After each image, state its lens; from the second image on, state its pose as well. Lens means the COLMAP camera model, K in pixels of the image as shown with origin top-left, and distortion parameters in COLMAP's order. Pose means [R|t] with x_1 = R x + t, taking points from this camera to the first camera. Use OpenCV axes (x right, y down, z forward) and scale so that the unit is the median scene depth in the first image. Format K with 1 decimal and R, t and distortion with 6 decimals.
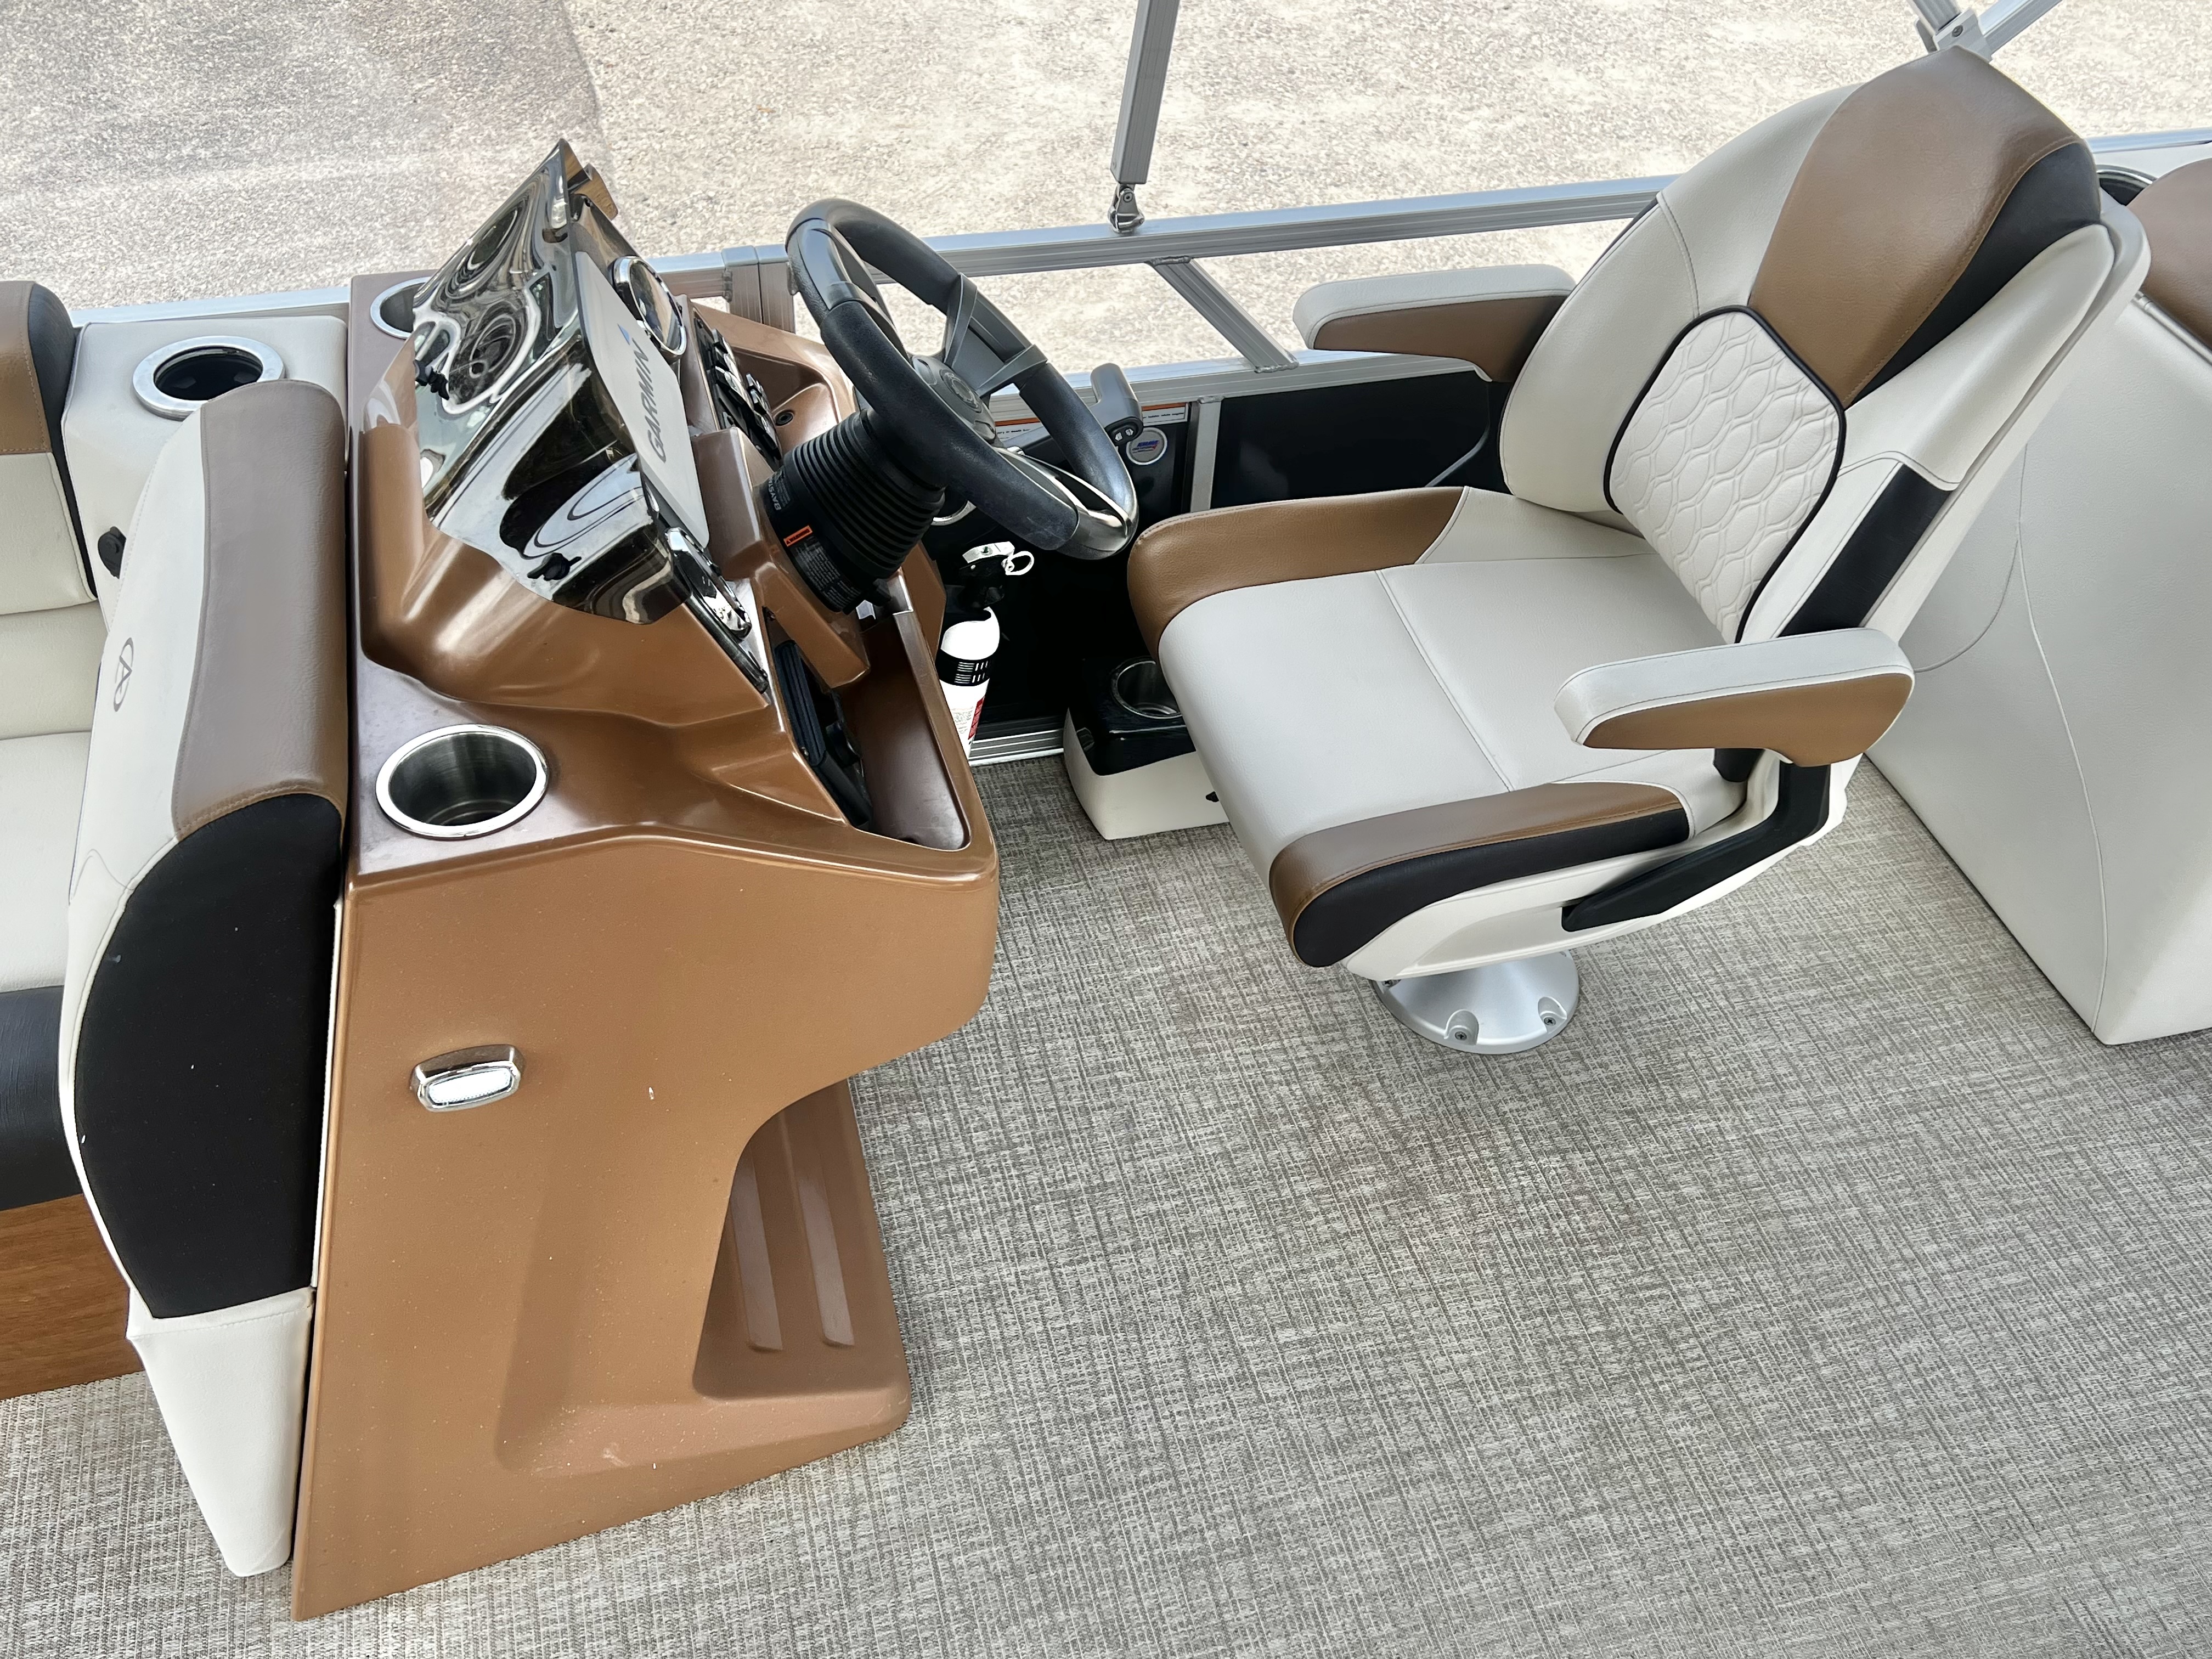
lens RADIAL K [[1979.3, 0, 1100.6], [0, 1979.3, 840.3], [0, 0, 1]] dist [0.052400, -0.047203]
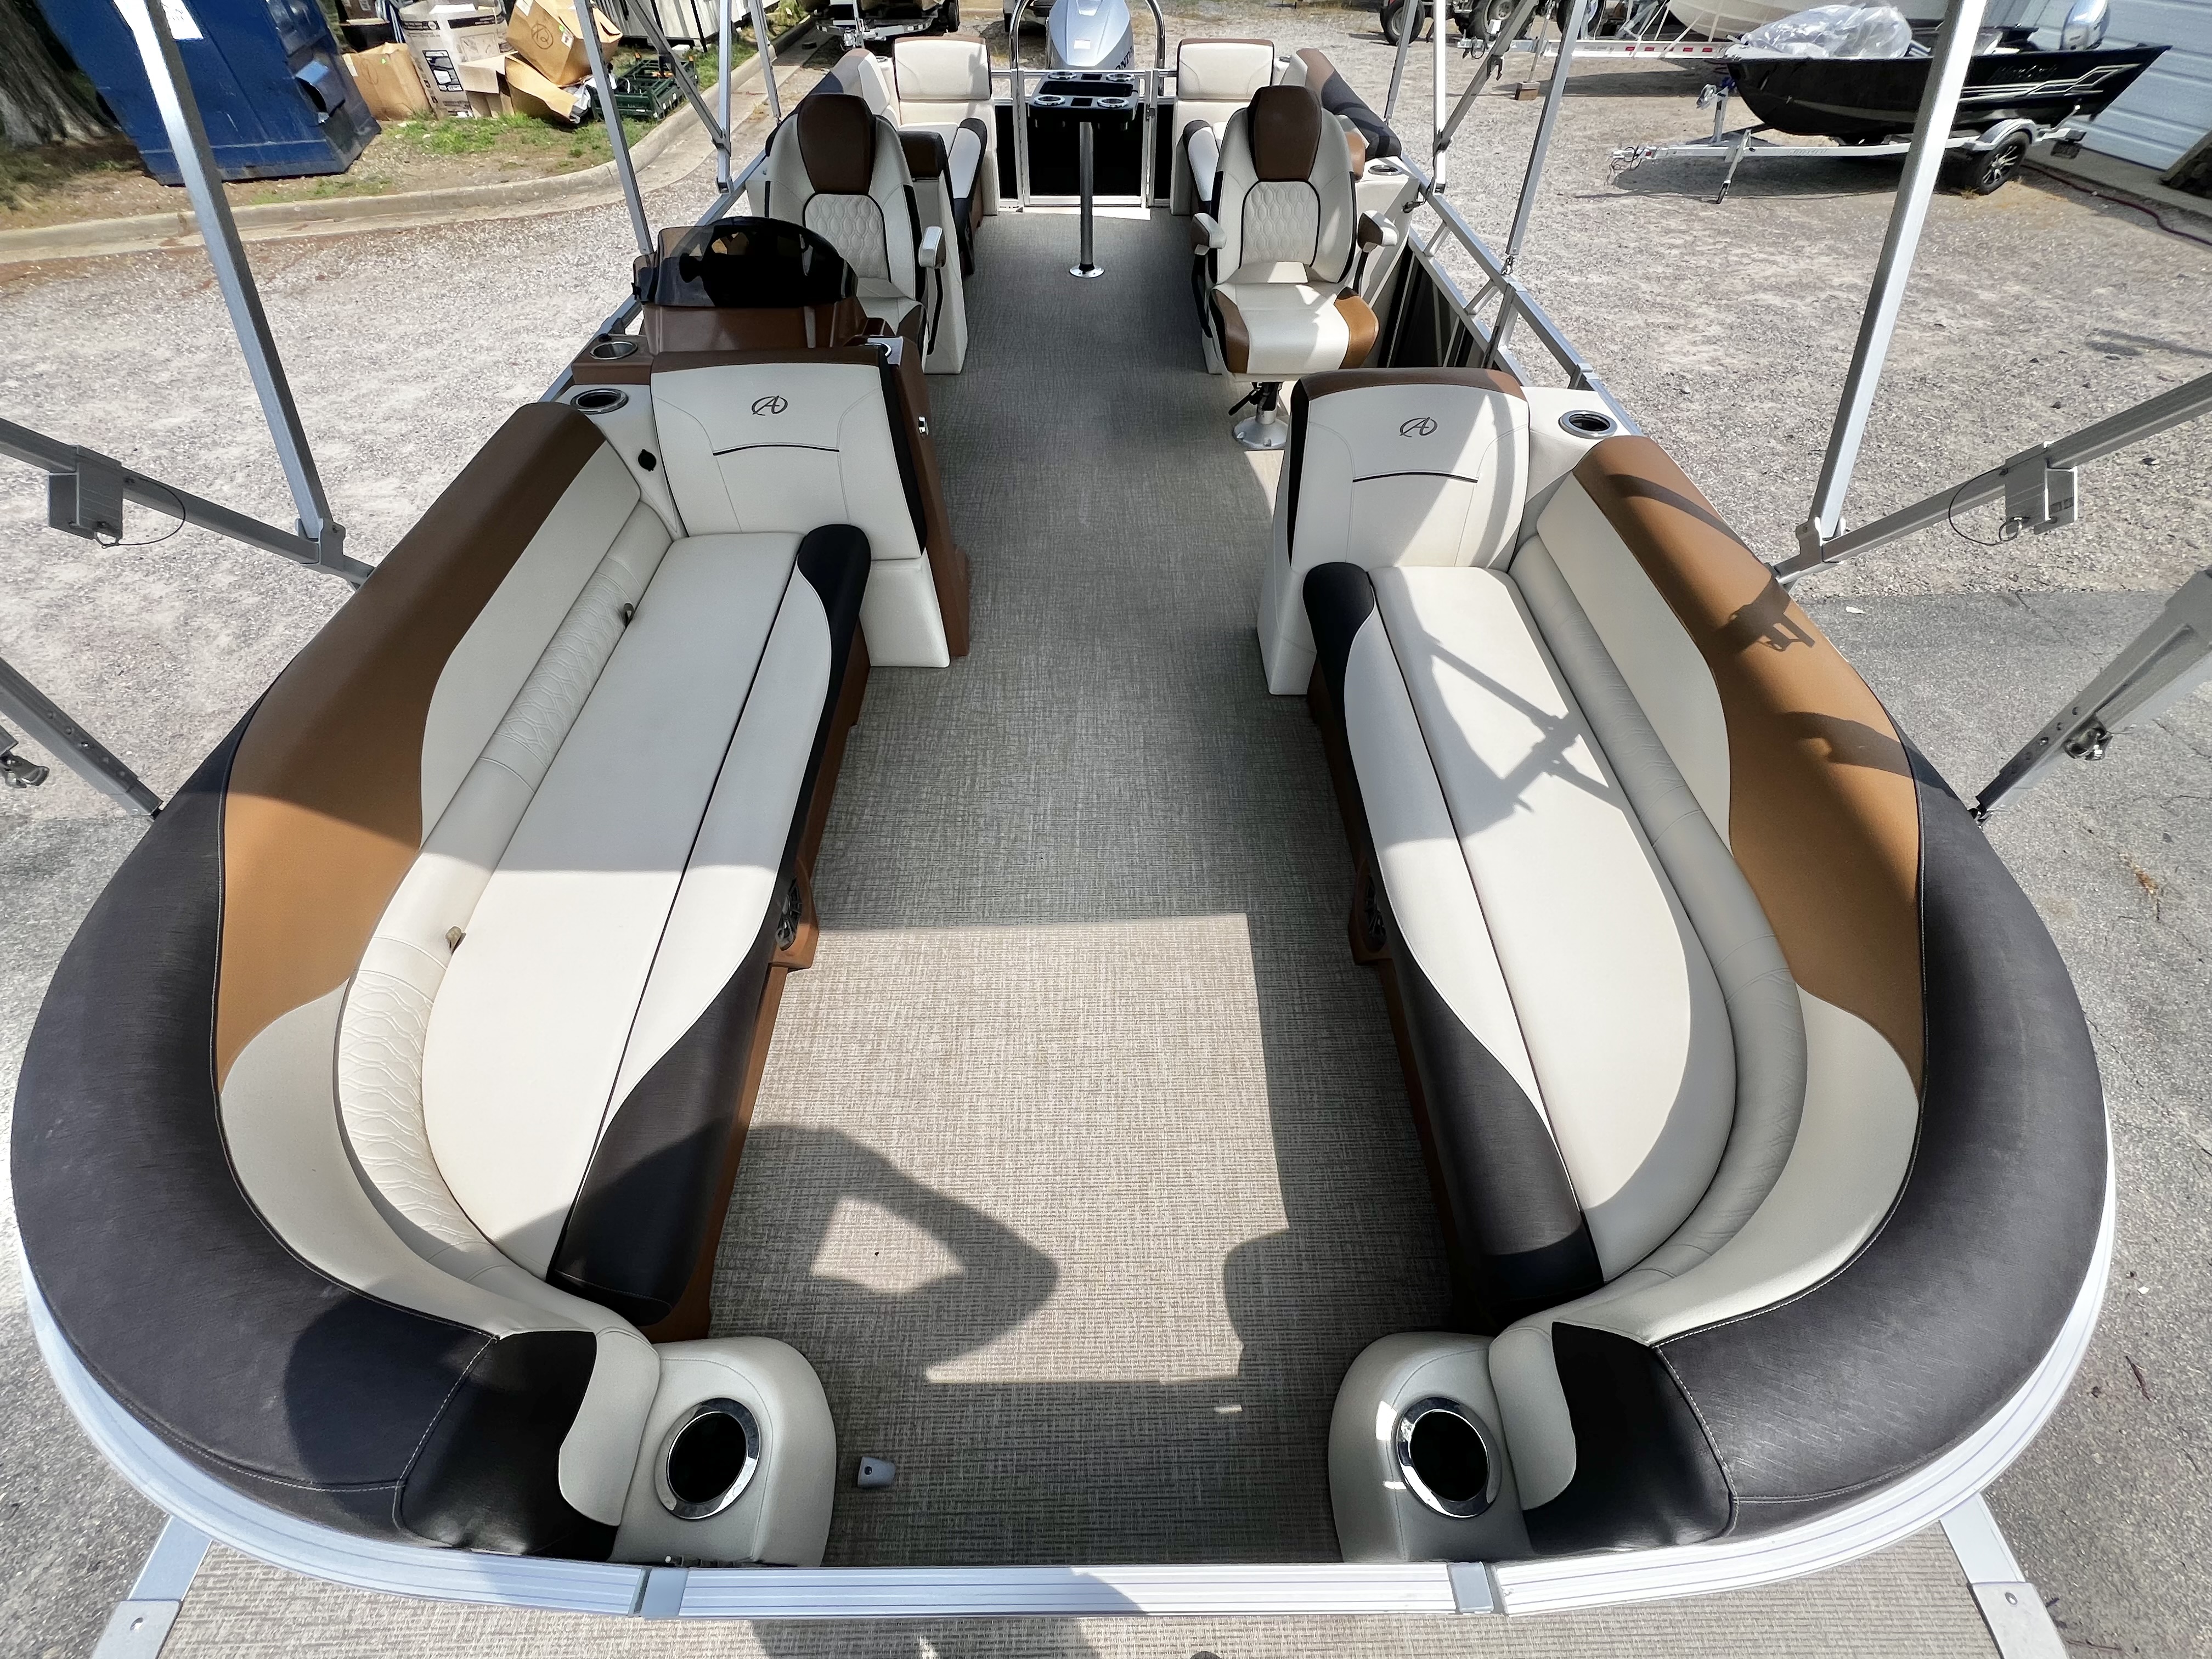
lens RADIAL K [[900.3, 0, 1101.9], [0, 900.3, 828.2], [0, 0, 1]] dist [-0.000614, -0.000332]
pose [[0.250881, -0.763018, 0.595703, -1.269036], [0.682589, 0.575791, 0.450041, 0.015165], [-0.686390, 0.293714, 0.665283, -0.094631]]
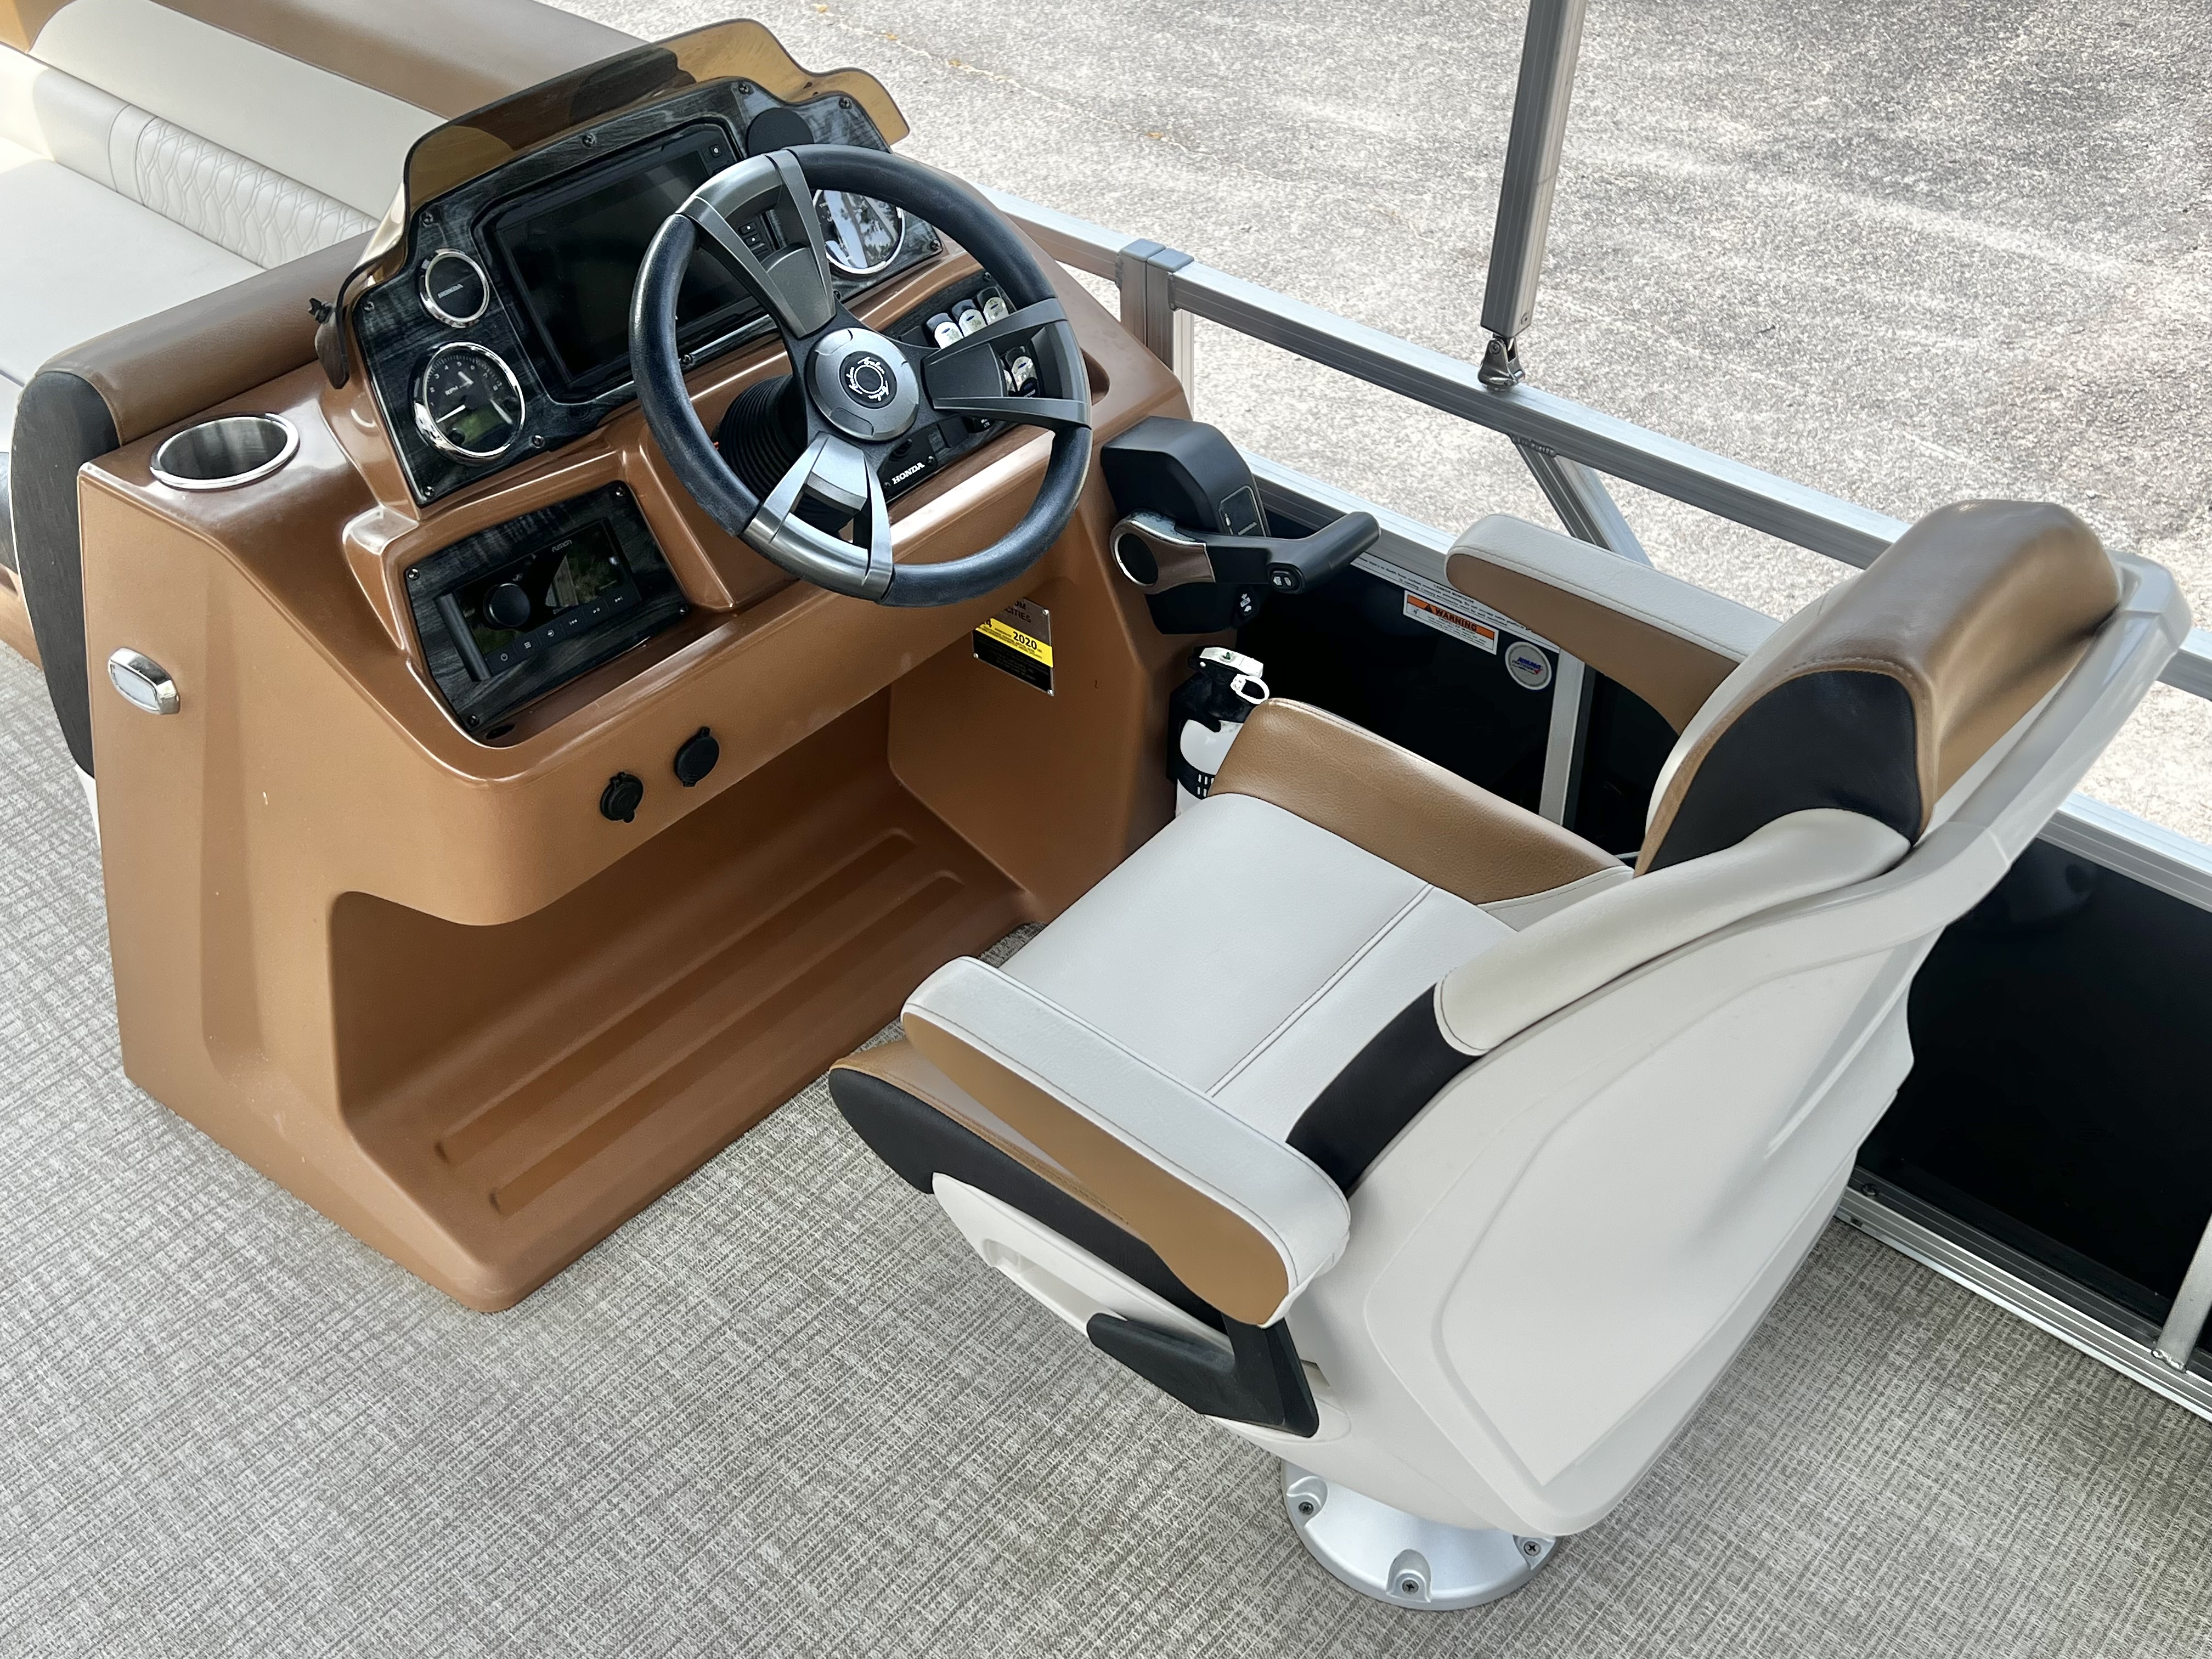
lens RADIAL K [[2264.8, 0, 1123.3], [0, 2264.8, 805.6], [0, 0, 1]] dist [0.049305, -0.068200]
pose [[0.544584, 0.484615, -0.684526, 0.659238], [-0.538384, 0.827806, 0.157732, -0.237504], [0.643095, 0.282640, 0.711719, 0.307260]]
